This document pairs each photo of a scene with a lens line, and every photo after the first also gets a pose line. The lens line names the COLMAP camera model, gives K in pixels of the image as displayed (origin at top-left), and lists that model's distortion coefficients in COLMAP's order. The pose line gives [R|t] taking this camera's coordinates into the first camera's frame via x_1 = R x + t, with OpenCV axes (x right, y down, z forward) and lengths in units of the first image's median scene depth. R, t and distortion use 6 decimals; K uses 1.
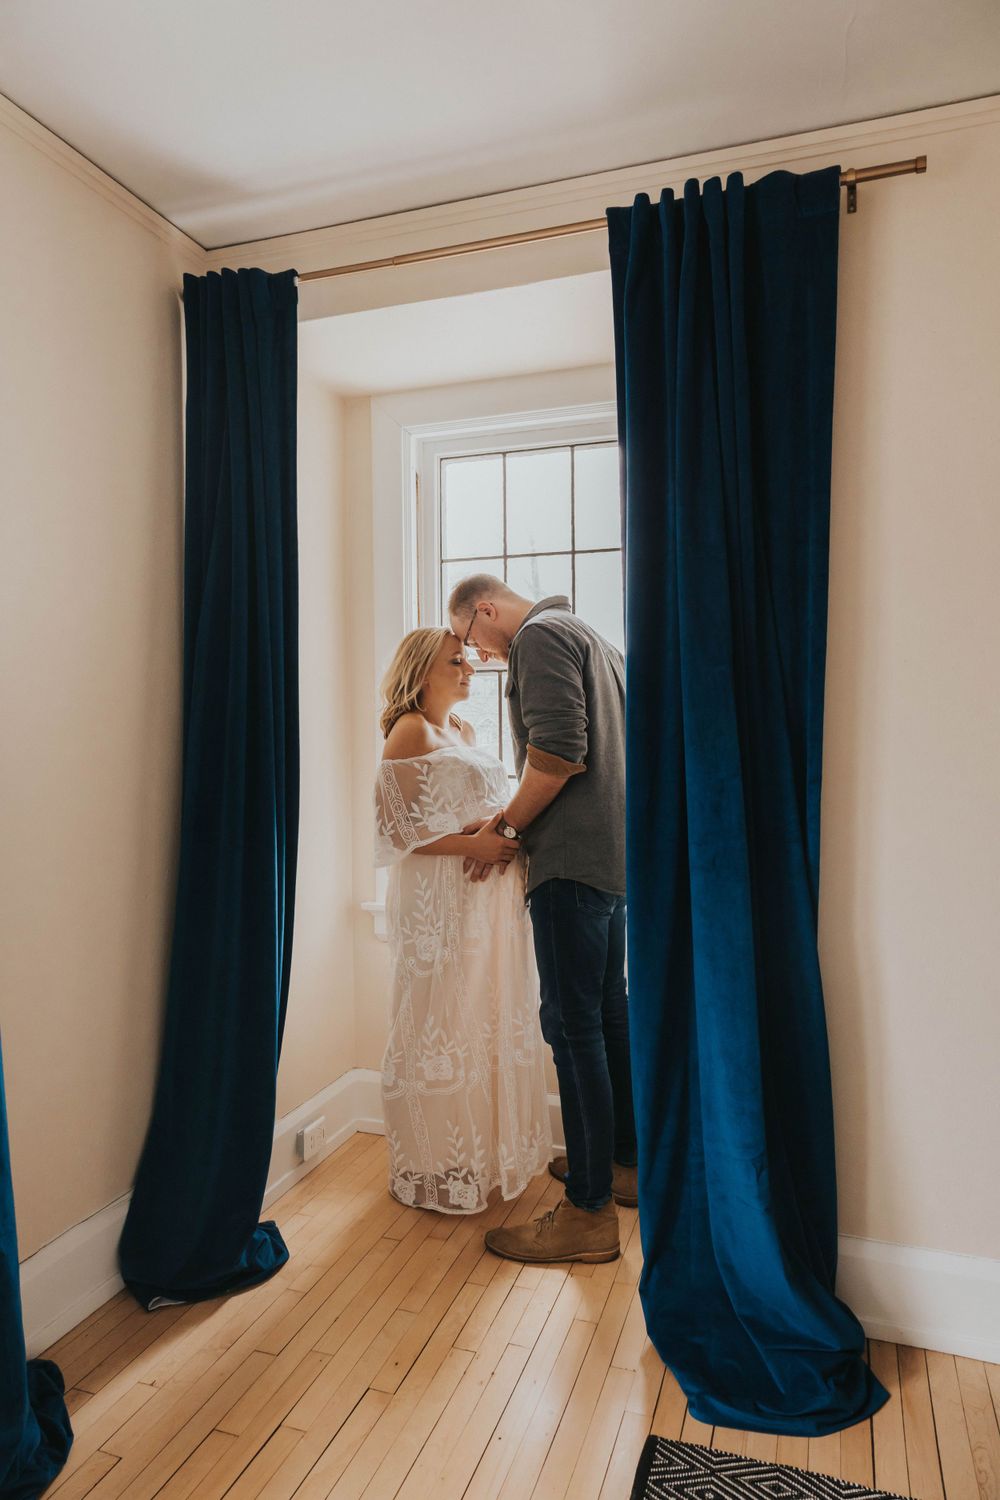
lens RADIAL K [[960.0, 0, 495.2], [0, 960.0, 749.7], [0, 0, 1]] dist [0.020574, 0.002347]
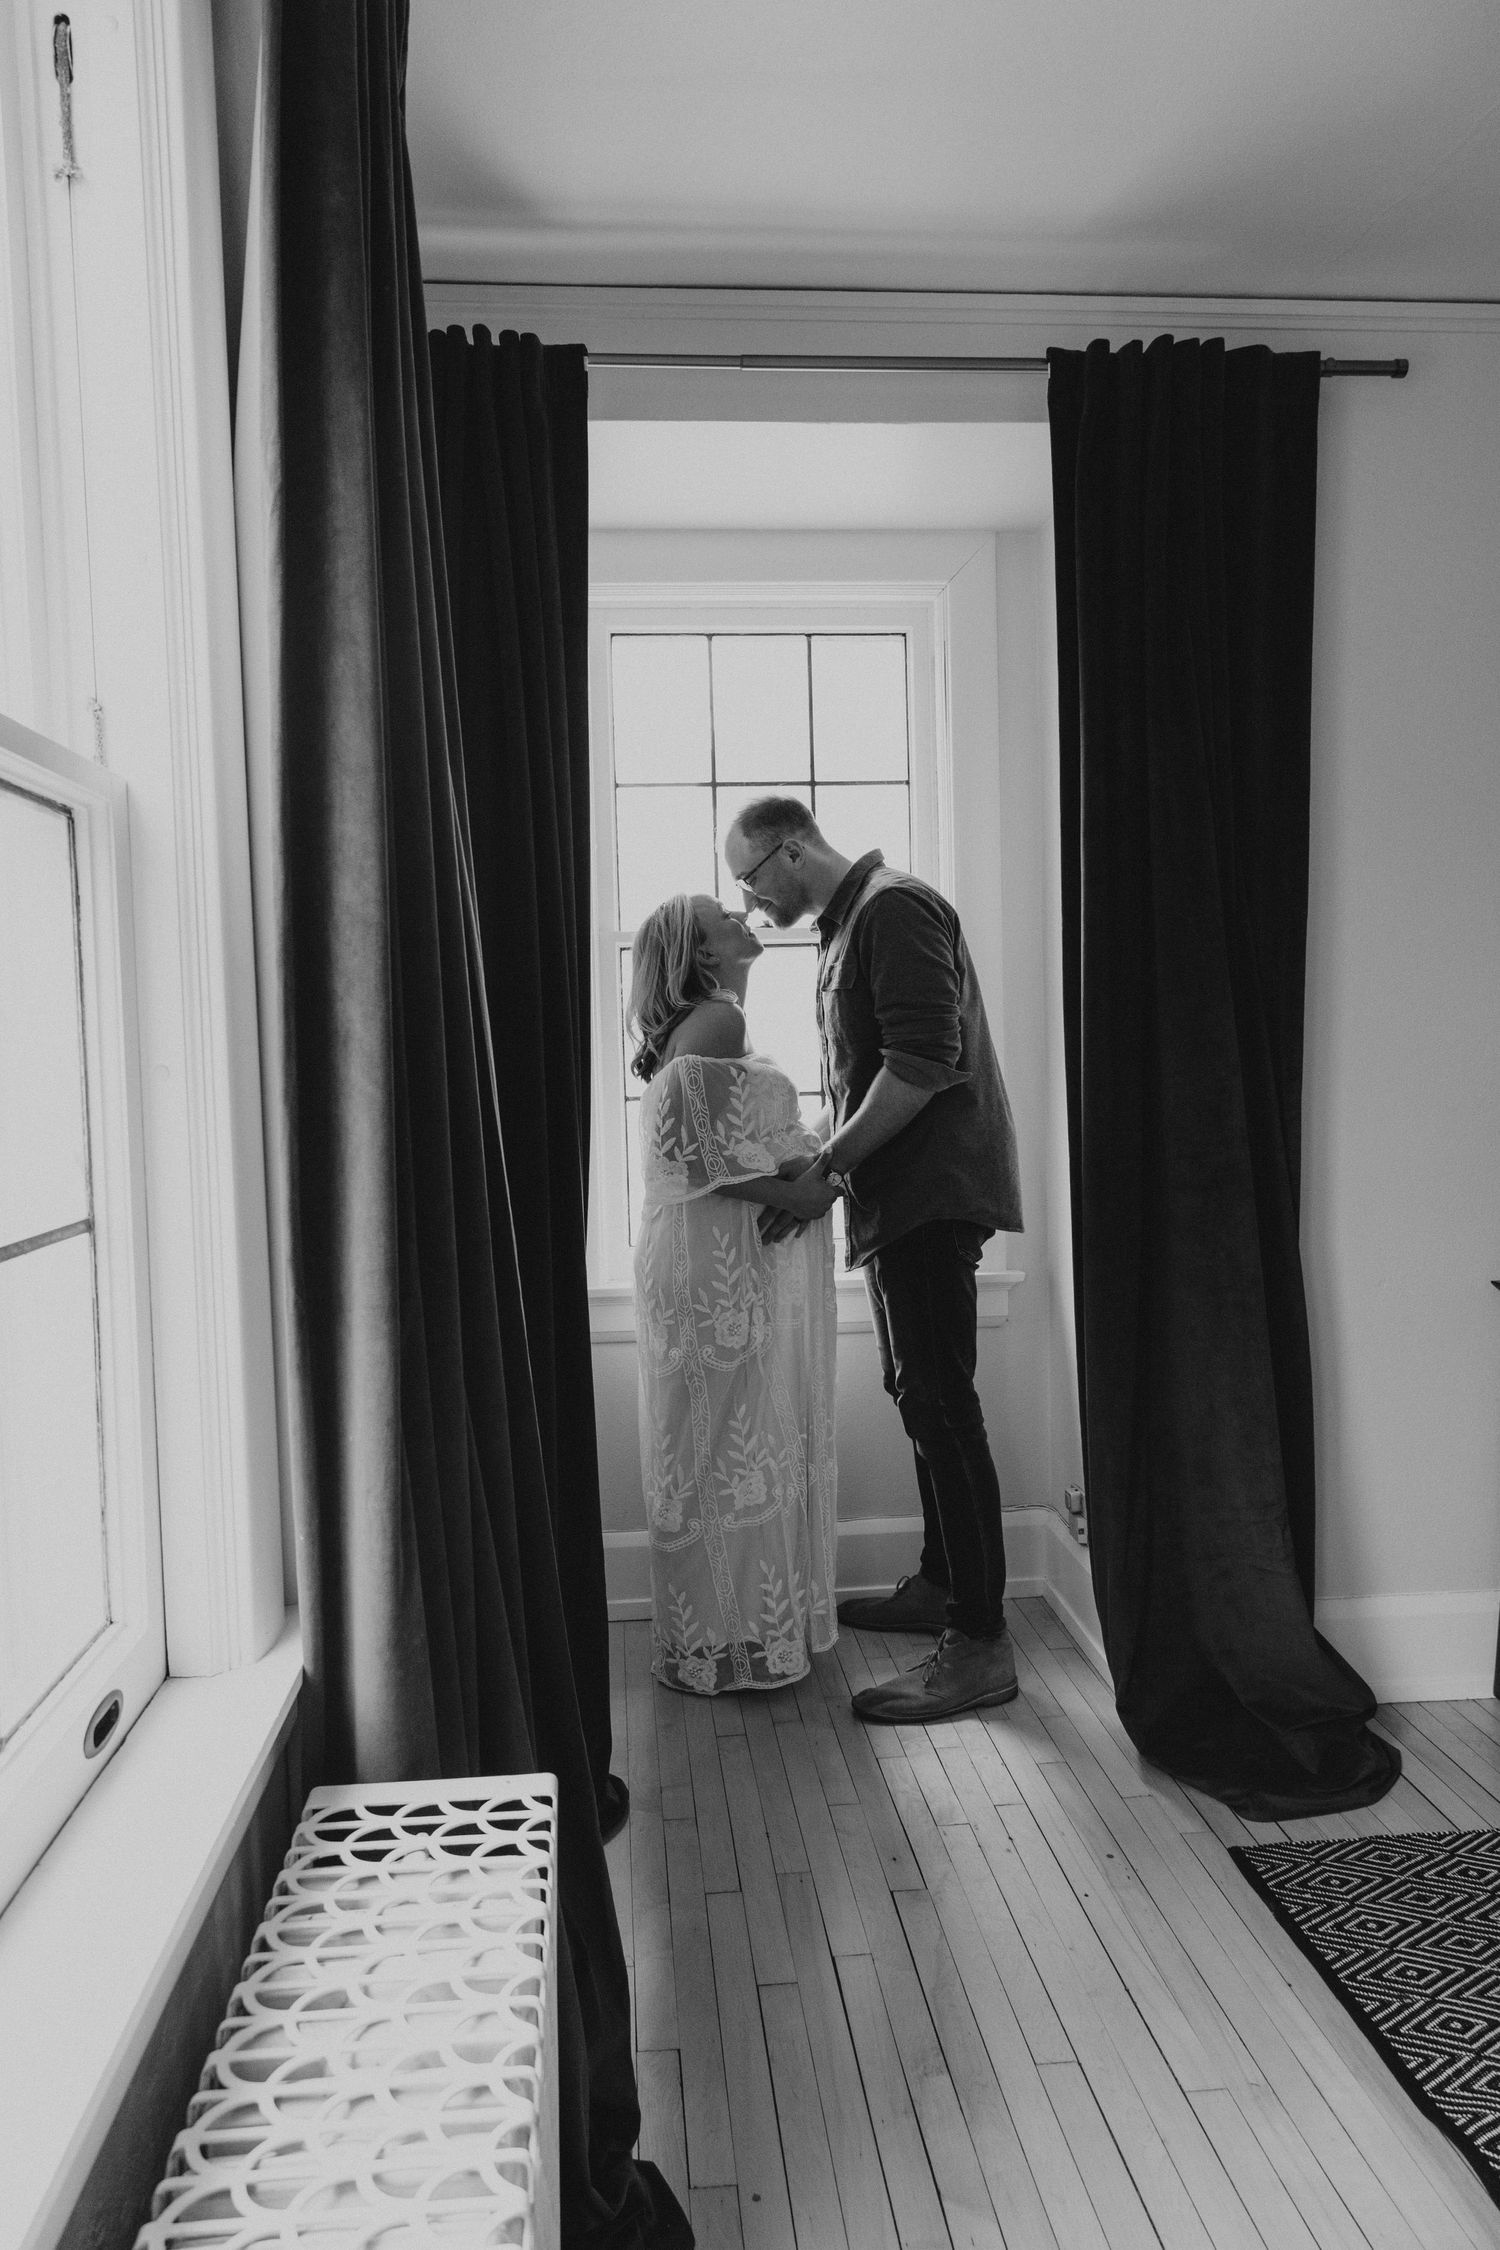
lens RADIAL K [[1440.0, 0, 753.0], [0, 1440.0, 1105.2], [0, 0, 1]] dist [0.020574, 0.002347]
pose [[0.916020, -0.035415, 0.399567, -0.485587], [0.027617, 0.999299, 0.025258, 0.012922], [-0.400182, -0.012102, 0.916356, 0.012525]]
